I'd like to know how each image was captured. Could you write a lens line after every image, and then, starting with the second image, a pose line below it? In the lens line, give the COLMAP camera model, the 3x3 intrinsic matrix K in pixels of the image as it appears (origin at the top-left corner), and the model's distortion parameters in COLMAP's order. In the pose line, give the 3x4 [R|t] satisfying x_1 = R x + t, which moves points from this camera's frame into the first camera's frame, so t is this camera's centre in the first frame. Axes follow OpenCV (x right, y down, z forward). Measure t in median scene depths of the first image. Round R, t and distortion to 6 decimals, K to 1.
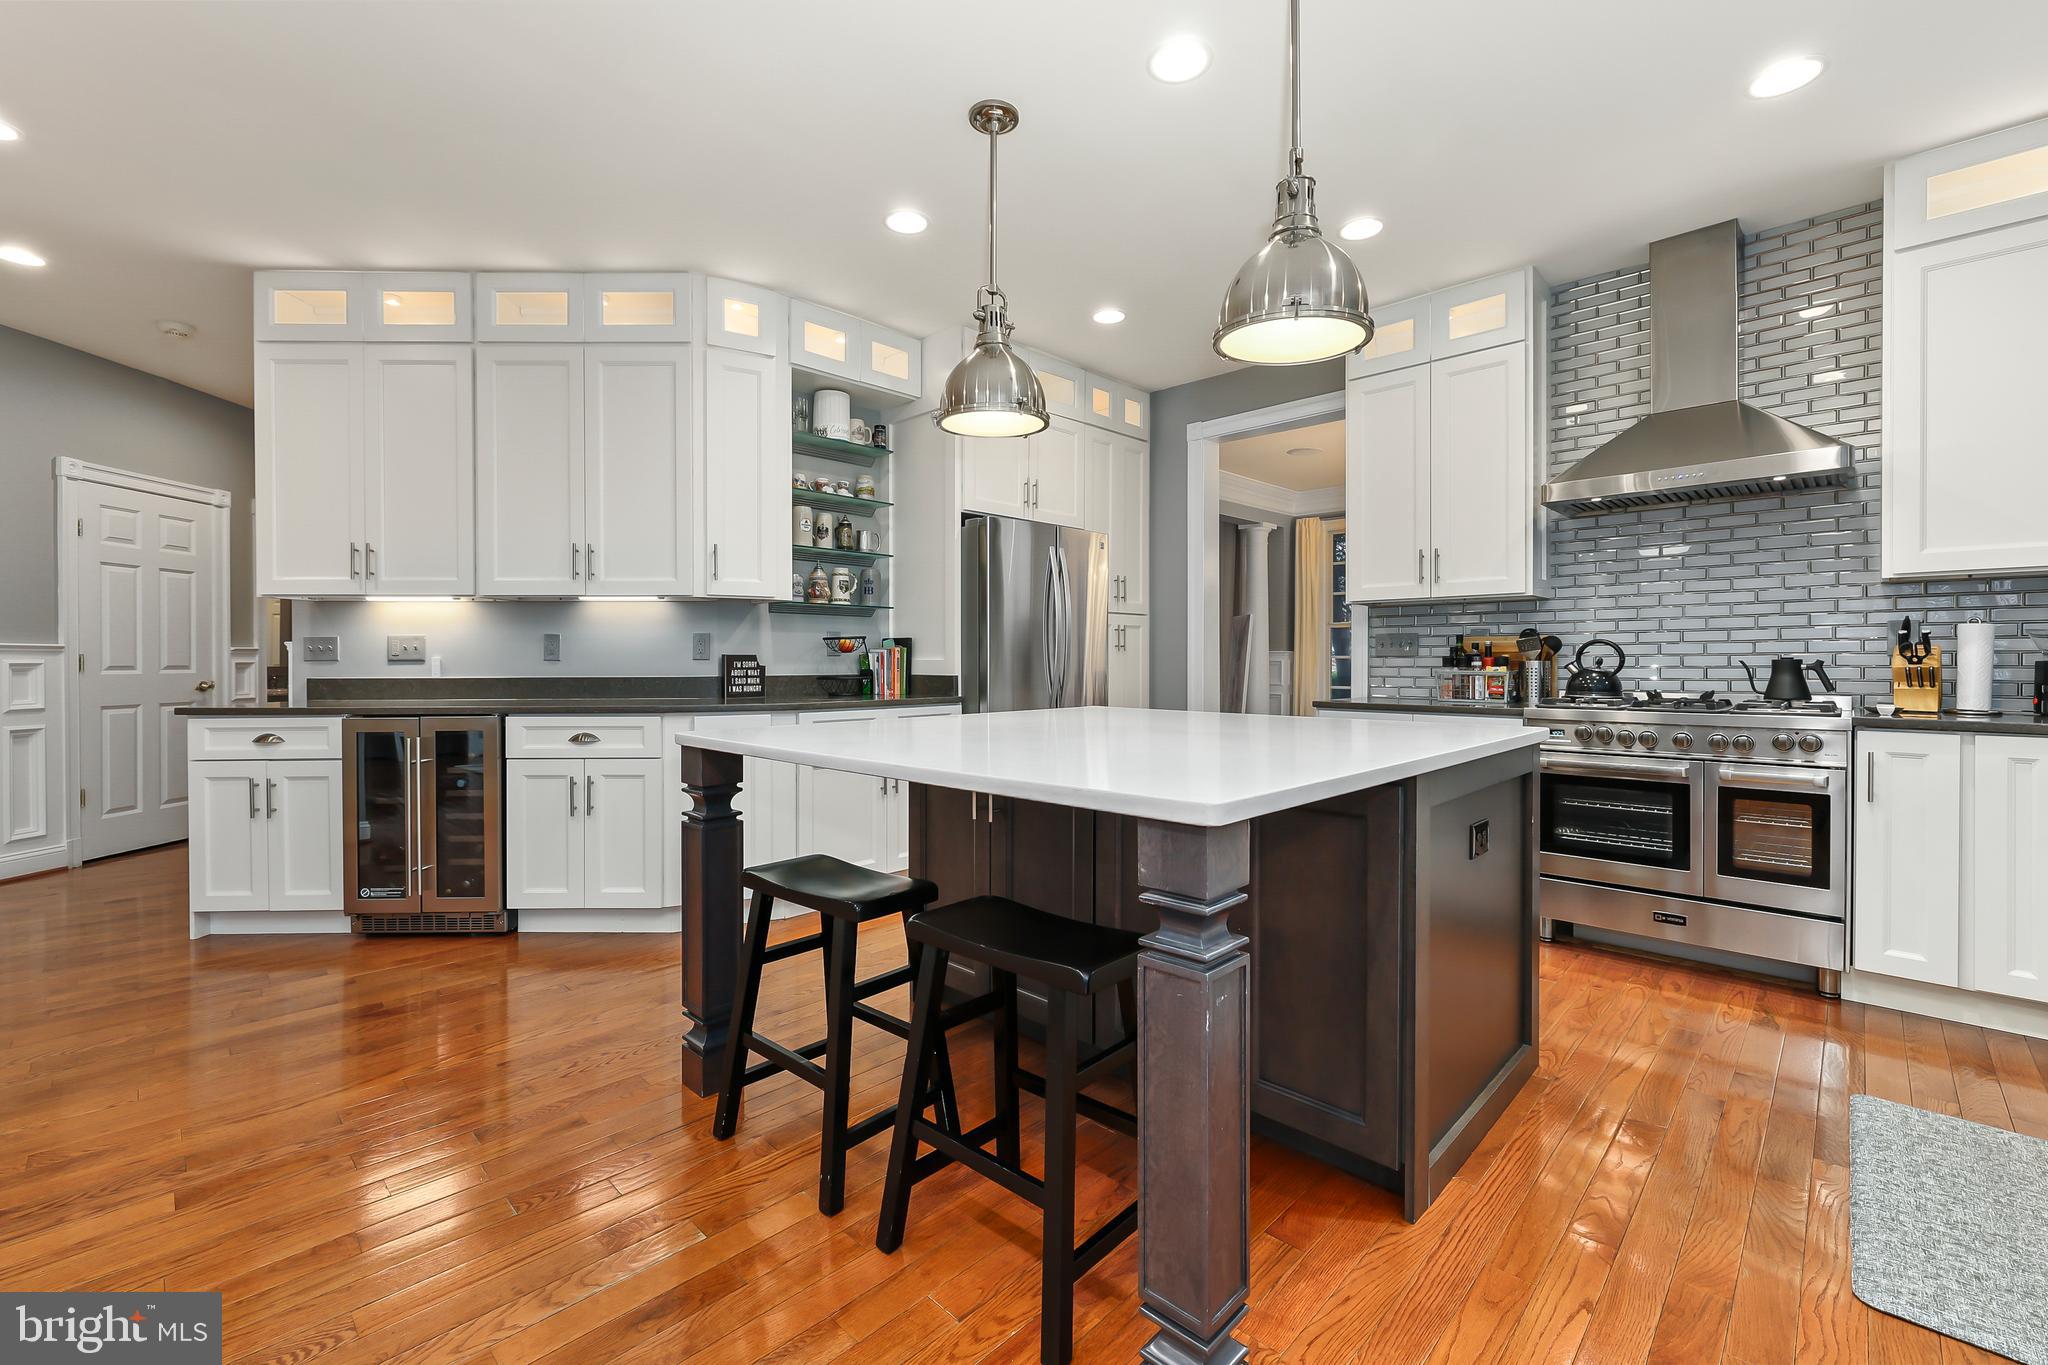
lens RADIAL K [[855.3, 0, 1020.2], [0, 855.3, 667.7], [0, 0, 1]] dist [-0.004680, 0.002133]
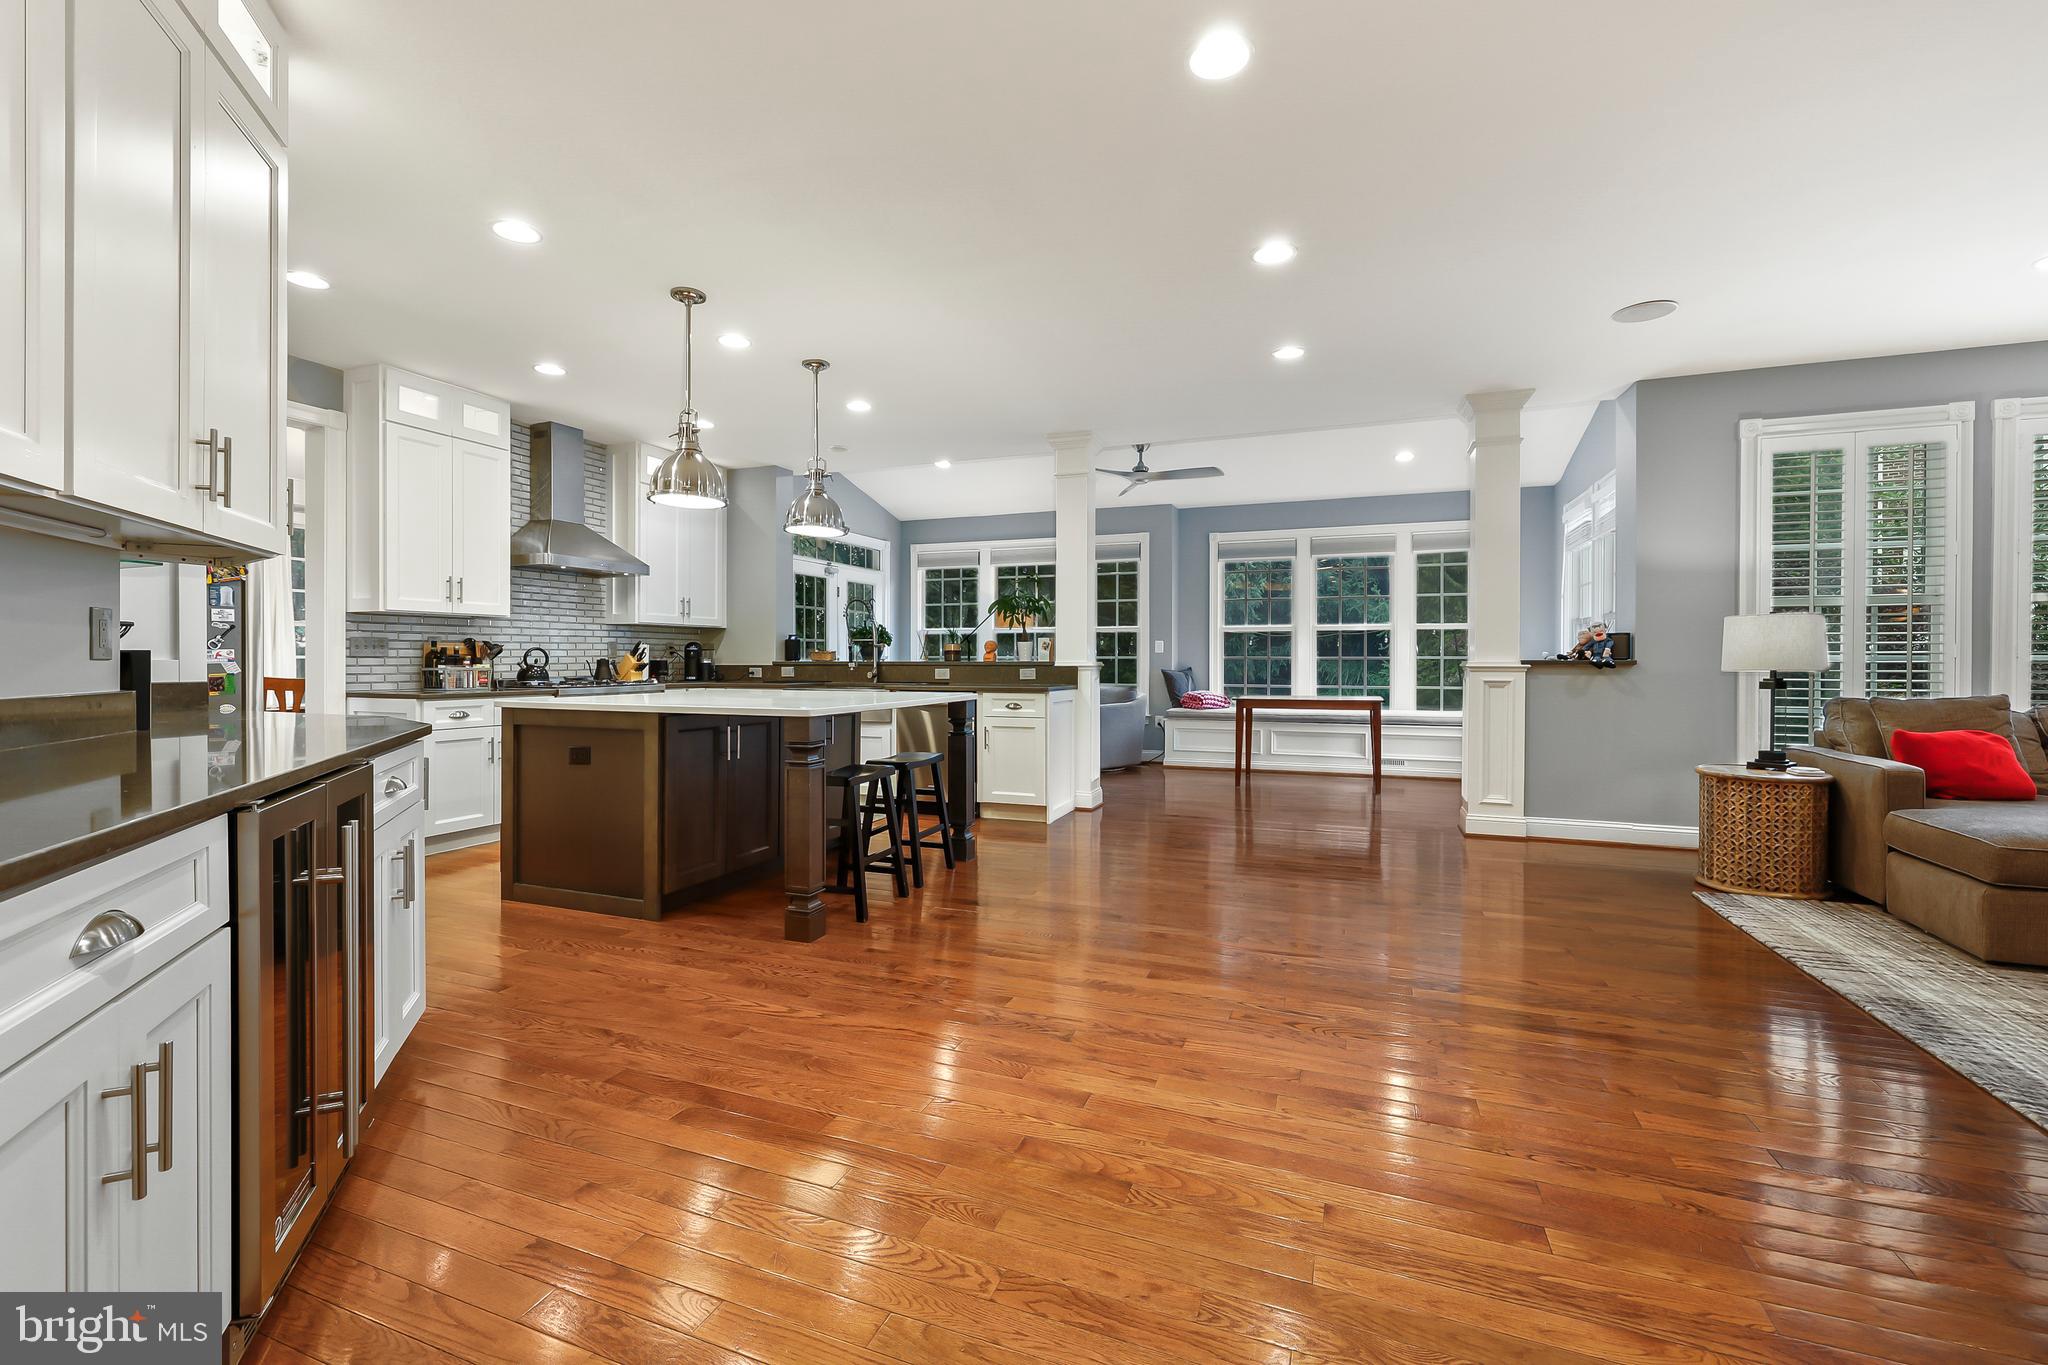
lens RADIAL K [[866.6, 0, 1029.5], [0, 866.6, 664.9], [0, 0, 1]] dist [-0.004650, 0.001806]
pose [[-0.402005, -0.005908, 0.915618, -1.229131], [0.007362, 0.999926, 0.009684, -0.008290], [-0.915608, 0.010634, -0.401932, 0.794579]]
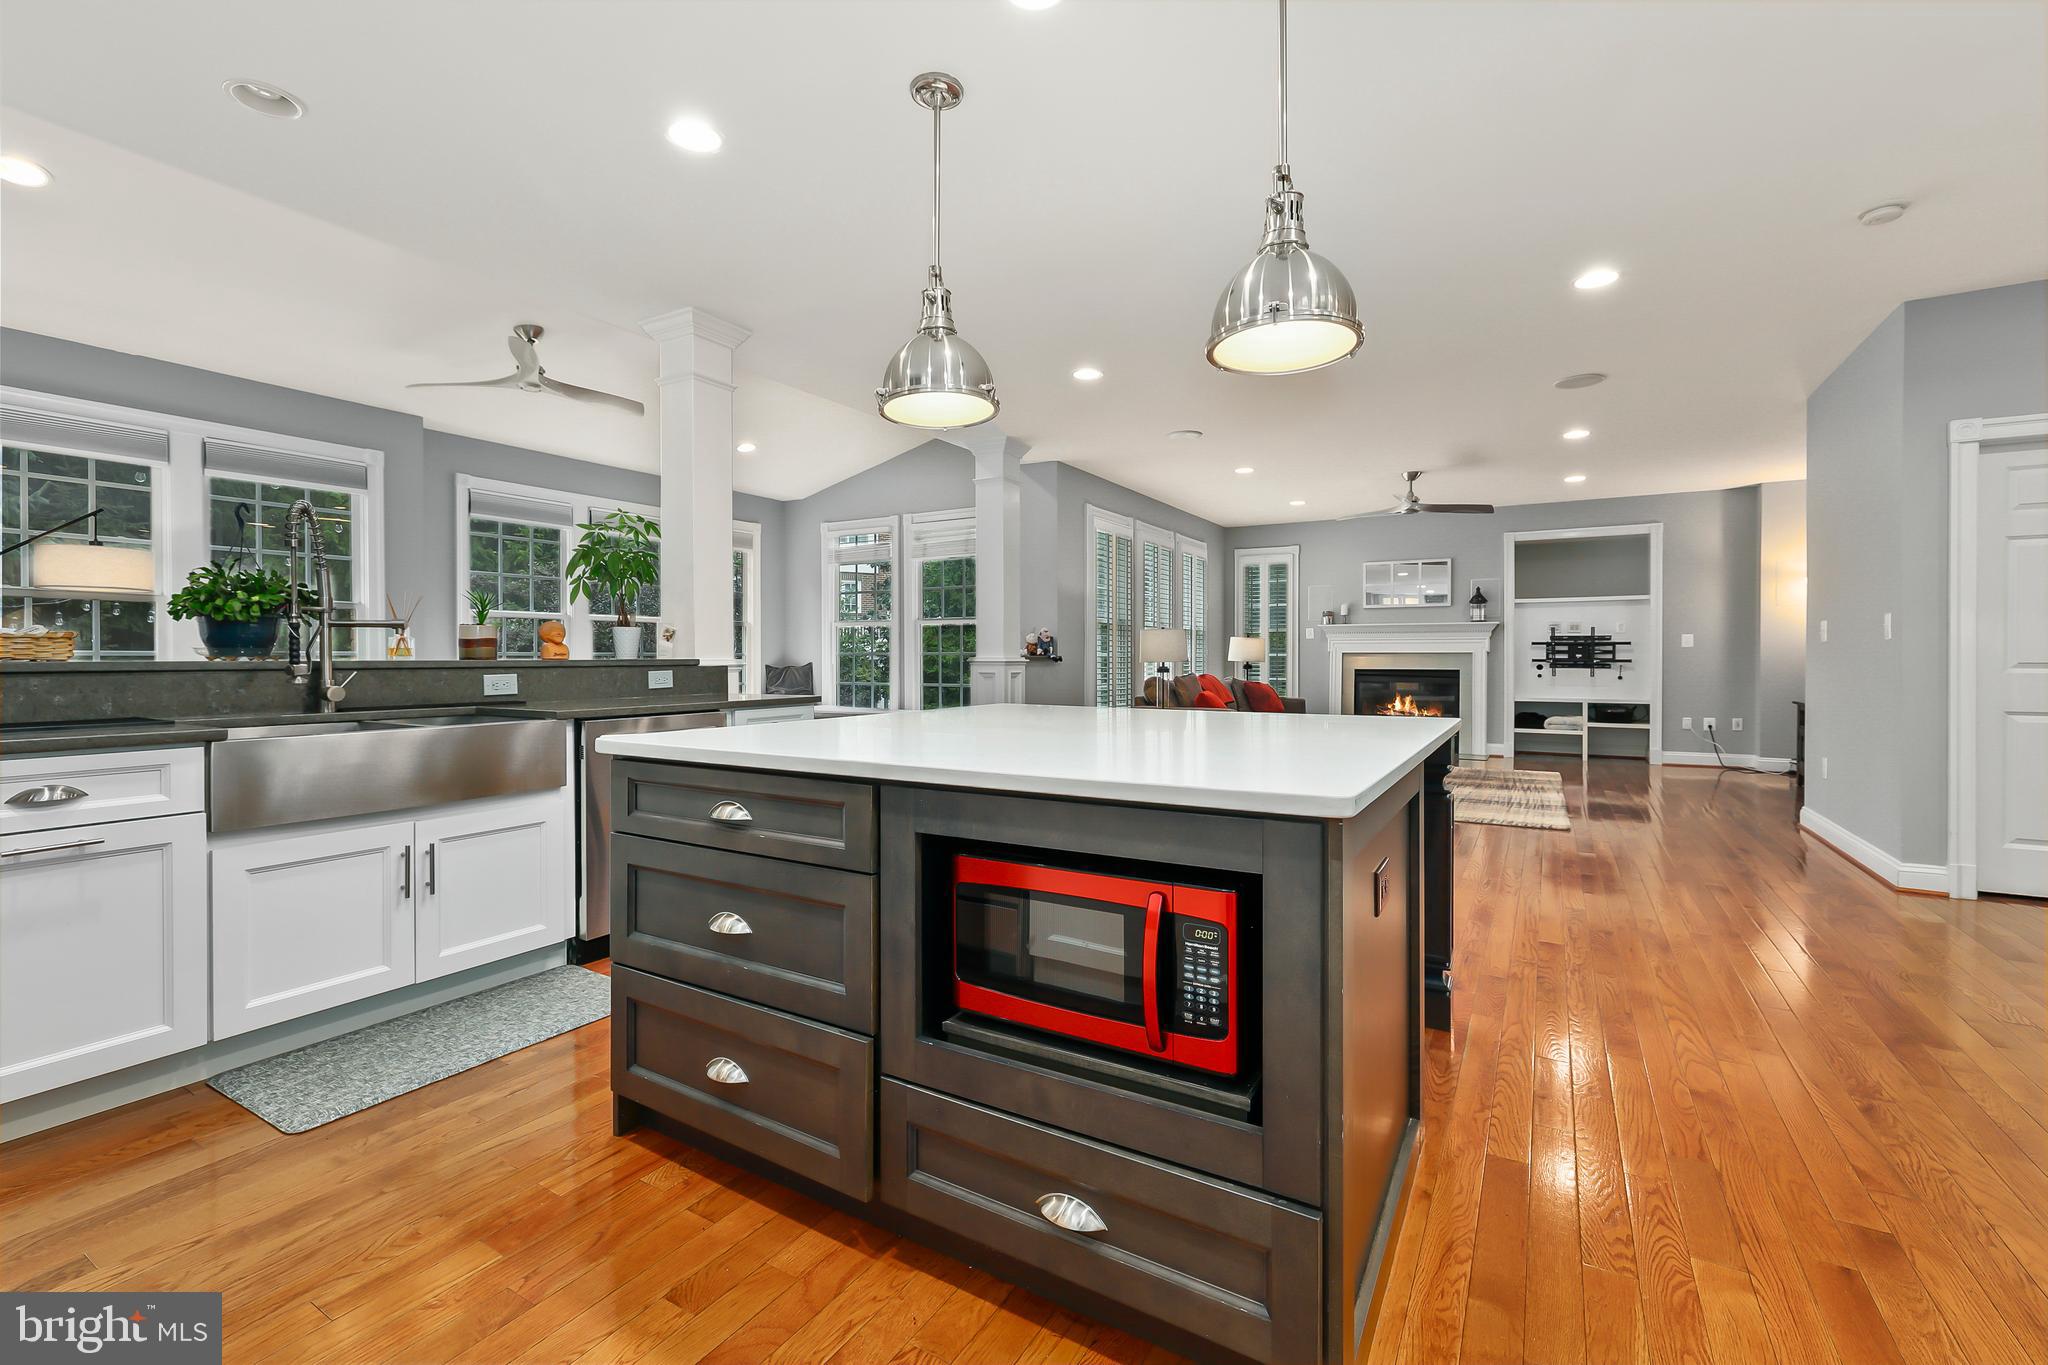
lens RADIAL K [[866.6, 0, 1020.7], [0, 866.6, 662.5], [0, 0, 1]] dist [-0.004650, 0.001806]
pose [[-0.973431, 0.004398, -0.228936, 0.265326], [0.001195, 0.999900, 0.014126, -0.008903], [0.228976, 0.013477, -0.973339, 1.265119]]
